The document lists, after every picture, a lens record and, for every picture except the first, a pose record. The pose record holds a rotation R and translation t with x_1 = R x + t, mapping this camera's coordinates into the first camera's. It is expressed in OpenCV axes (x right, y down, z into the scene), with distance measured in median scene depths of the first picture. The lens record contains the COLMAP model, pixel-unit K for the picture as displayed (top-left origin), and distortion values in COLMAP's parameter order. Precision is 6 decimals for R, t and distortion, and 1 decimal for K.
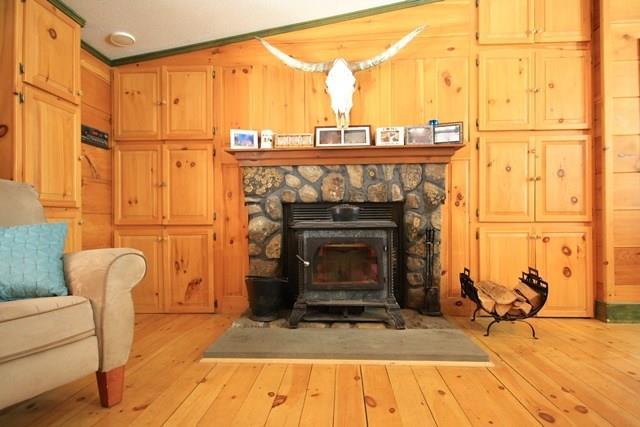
lens RADIAL K [[330.9, 0, 321.2], [0, 330.9, 217.1], [0, 0, 1]] dist [0.005589, 0.002028]
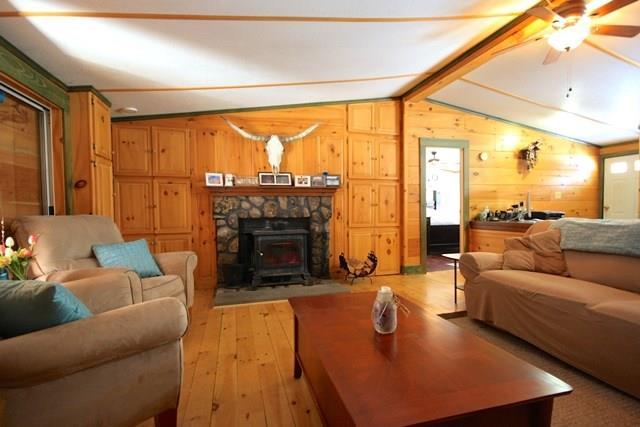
lens RADIAL K [[307.1, 0, 319.3], [0, 307.1, 216.5], [0, 0, 1]] dist [-0.000047, 0.000400]
pose [[0.945676, -0.011328, 0.324912, -0.244209], [0.003462, 0.999687, 0.024778, -0.092572], [-0.325091, -0.022307, 0.945420, -0.588874]]
